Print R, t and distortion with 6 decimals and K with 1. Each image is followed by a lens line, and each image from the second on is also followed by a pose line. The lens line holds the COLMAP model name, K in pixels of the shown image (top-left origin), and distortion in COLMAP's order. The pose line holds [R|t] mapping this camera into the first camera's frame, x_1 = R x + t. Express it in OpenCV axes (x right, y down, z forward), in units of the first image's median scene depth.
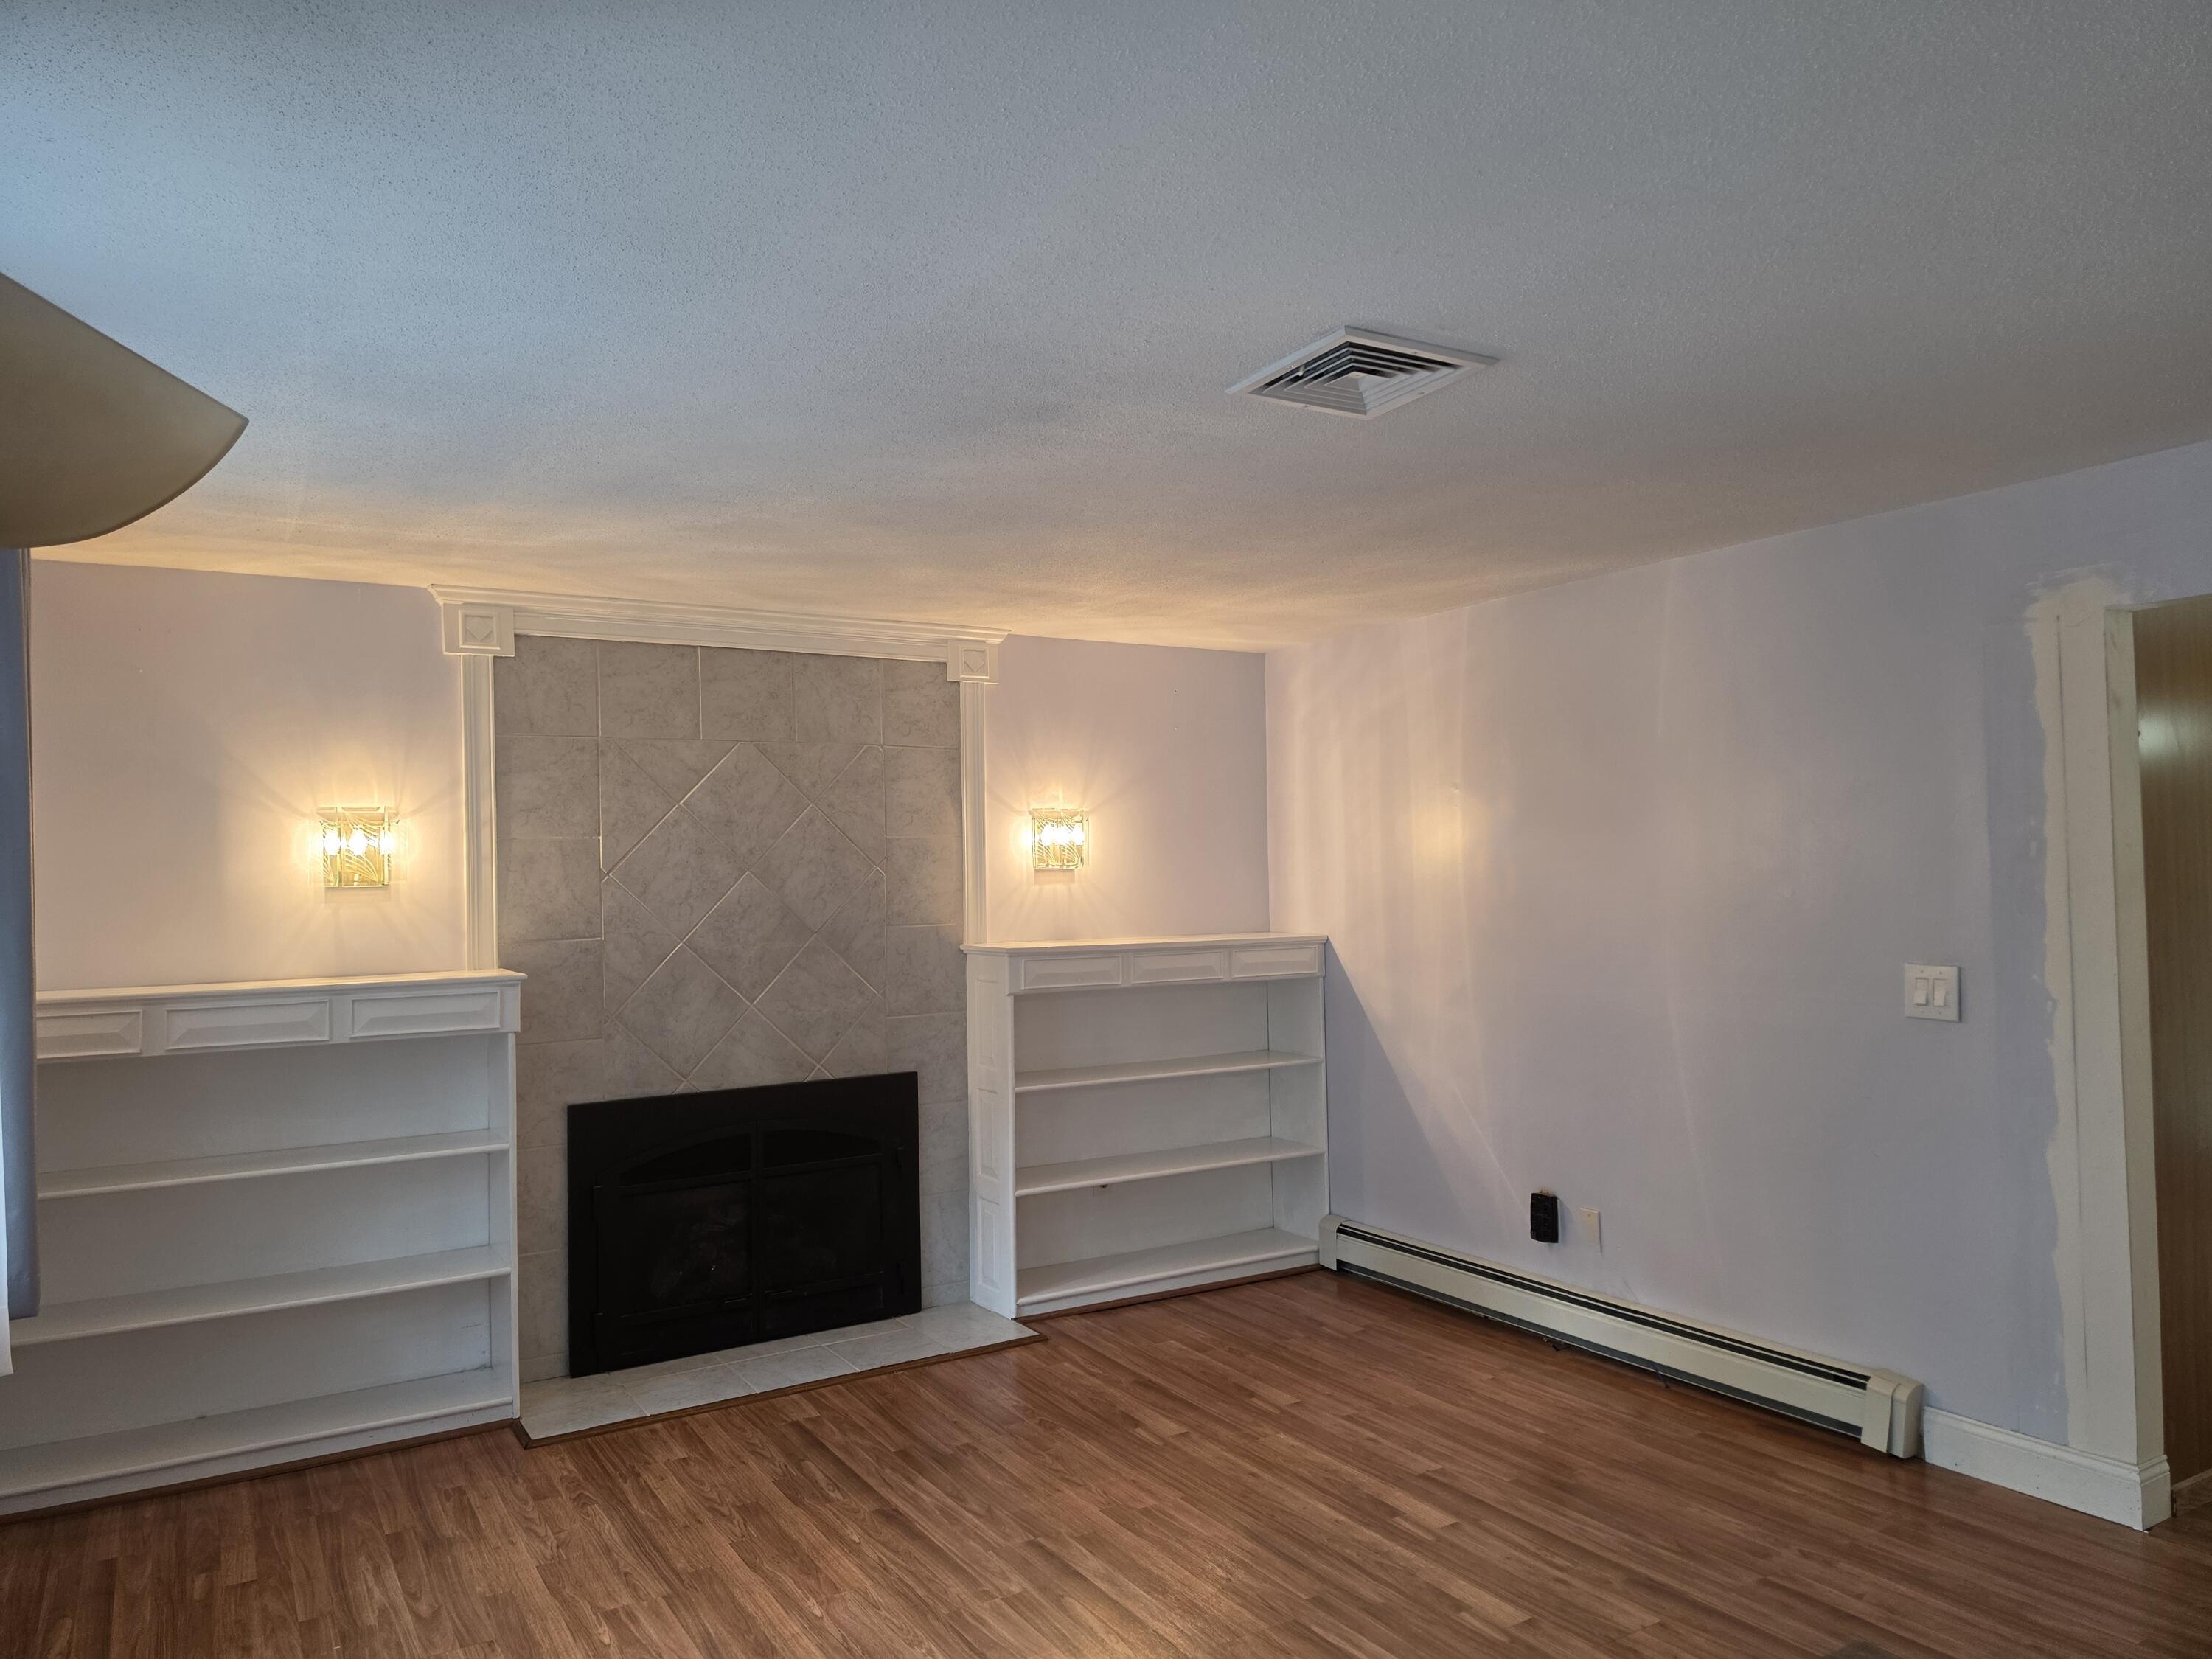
lens RADIAL K [[1504.9, 0, 1111.7], [0, 1504.9, 826.0], [0, 0, 1]] dist [0.007601, -0.000245]
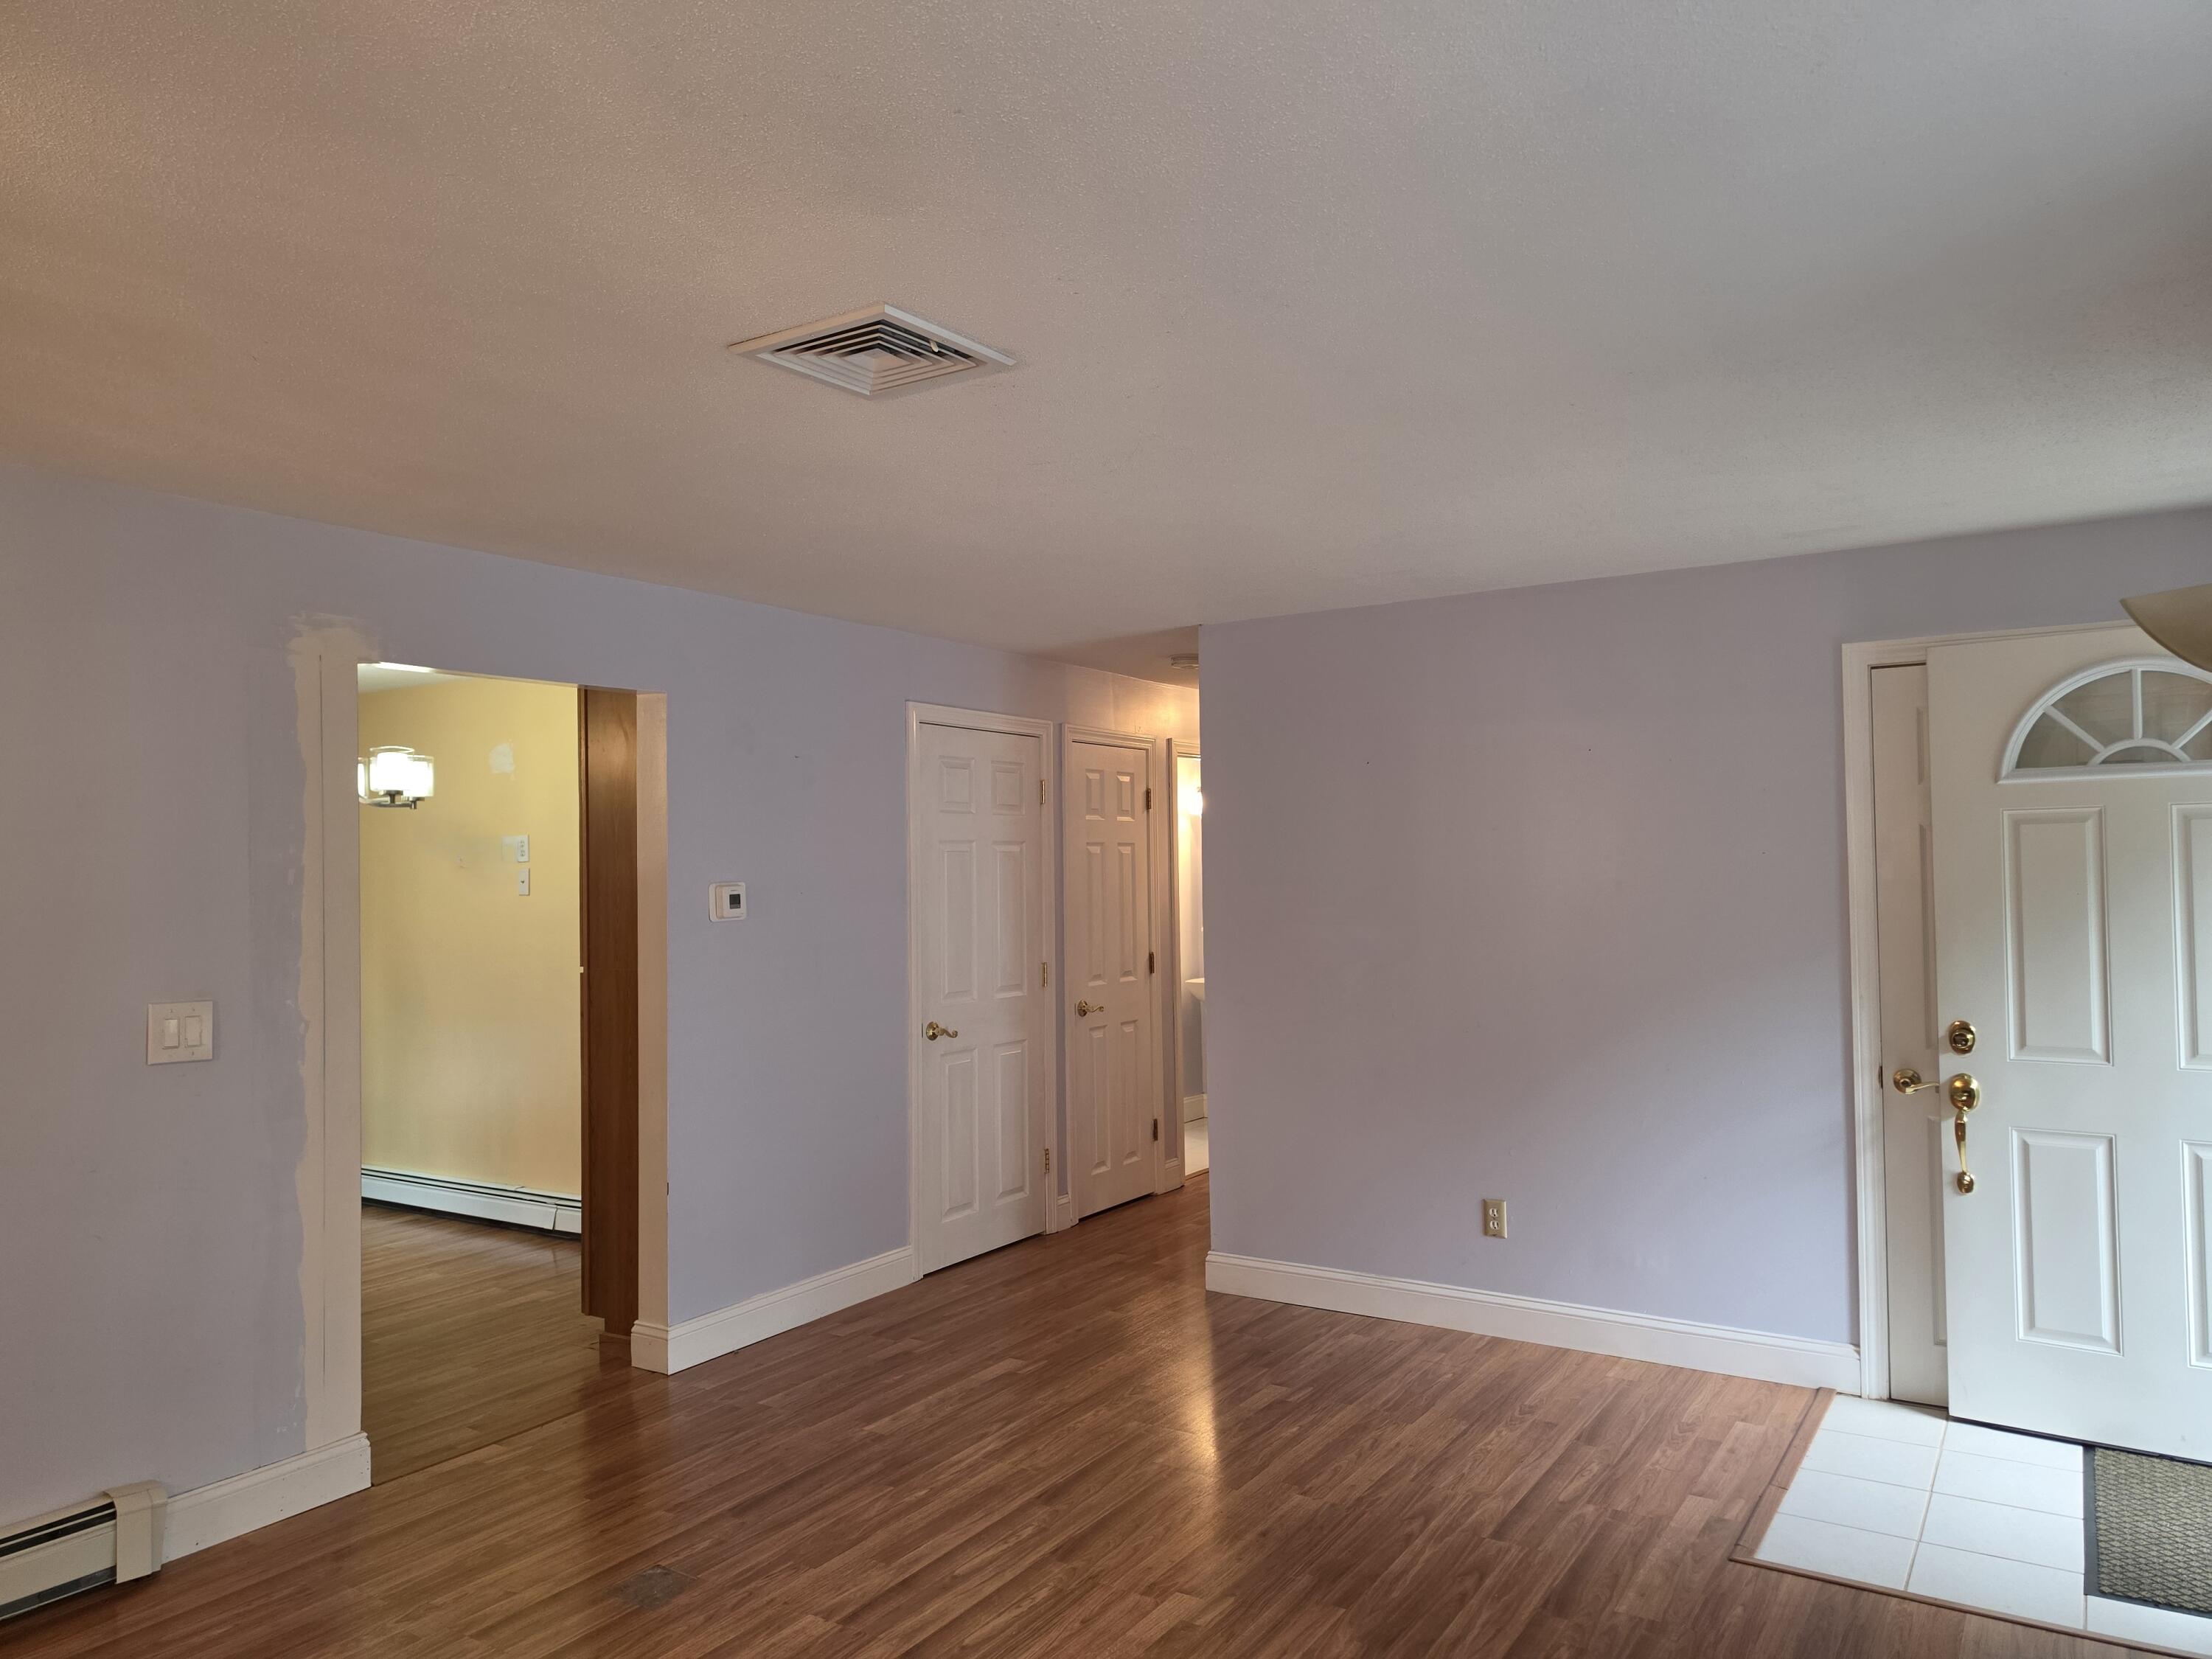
lens RADIAL K [[1504.9, 0, 1114.1], [0, 1504.9, 835.9], [0, 0, 1]] dist [0.007601, -0.000245]
pose [[-0.429084, 0.049563, 0.901904, -0.552129], [-0.012139, 0.998087, -0.060624, 0.043344], [-0.903183, -0.036961, -0.427661, 0.939290]]
